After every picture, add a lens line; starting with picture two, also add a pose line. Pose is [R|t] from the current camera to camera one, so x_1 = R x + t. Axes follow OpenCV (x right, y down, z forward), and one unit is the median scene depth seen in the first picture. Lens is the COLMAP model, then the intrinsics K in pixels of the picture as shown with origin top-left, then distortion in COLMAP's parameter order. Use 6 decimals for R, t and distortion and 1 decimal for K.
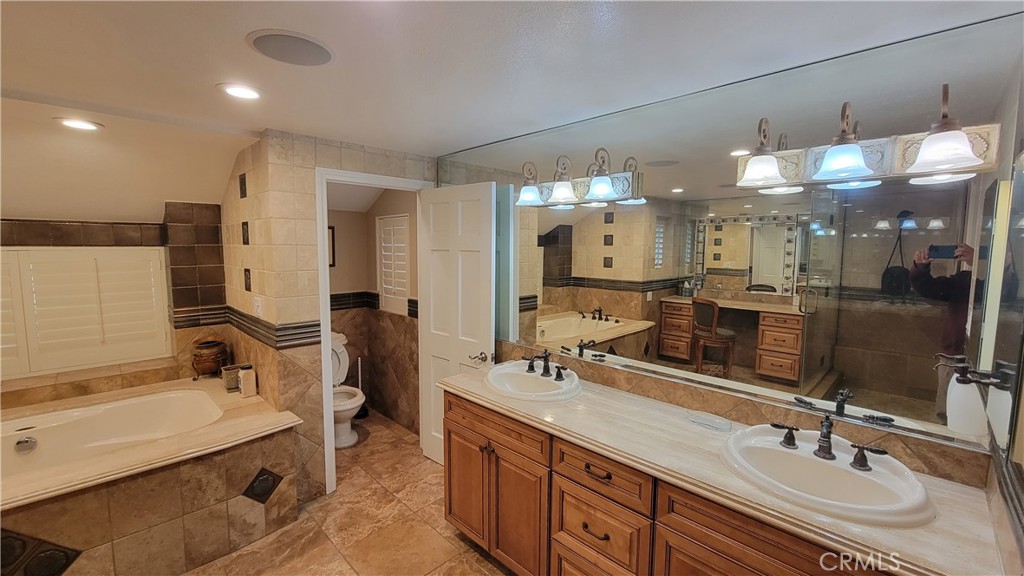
lens RADIAL K [[419.5, 0, 510.5], [0, 419.5, 284.4], [0, 0, 1]] dist [-0.002811, -0.000570]
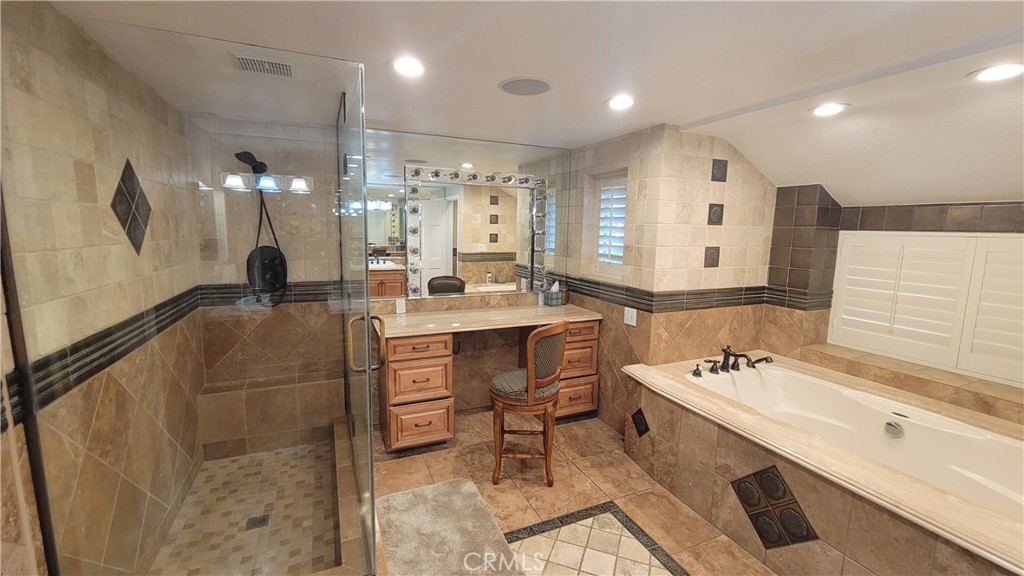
lens RADIAL K [[419.5, 0, 510.5], [0, 419.5, 284.4], [0, 0, 1]] dist [-0.002811, -0.000570]
pose [[-0.362456, 0.113248, -0.925095, 0.051982], [-0.106452, 0.981064, 0.161808, -0.018226], [0.925902, 0.157127, -0.343537, 0.385484]]
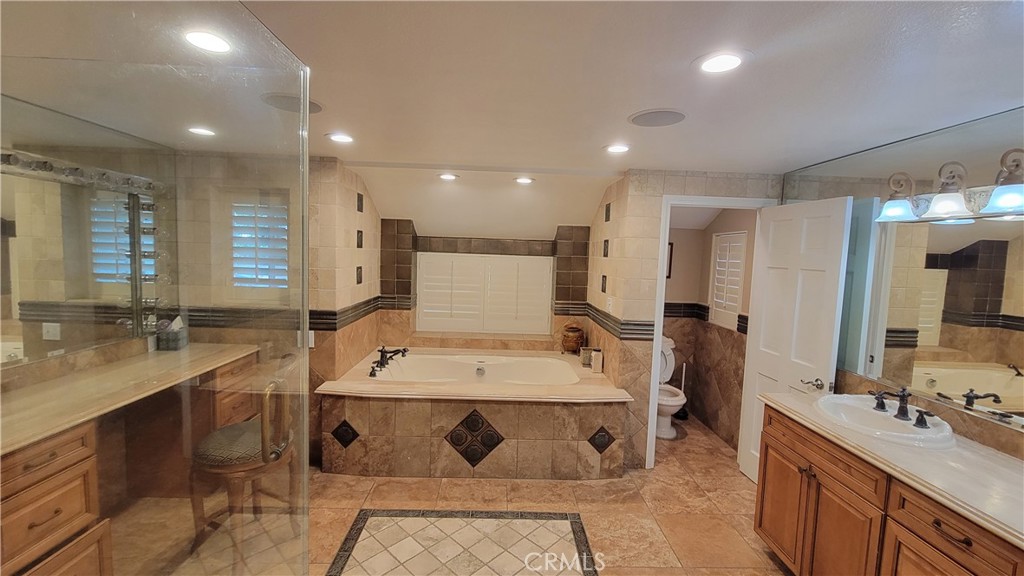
lens RADIAL K [[419.5, 0, 510.5], [0, 419.5, 284.4], [0, 0, 1]] dist [-0.002811, -0.000570]
pose [[0.724760, 0.071328, -0.685300, 0.060323], [-0.093758, 0.995585, 0.004467, 0.012897], [0.682593, 0.061014, 0.728248, -0.158338]]
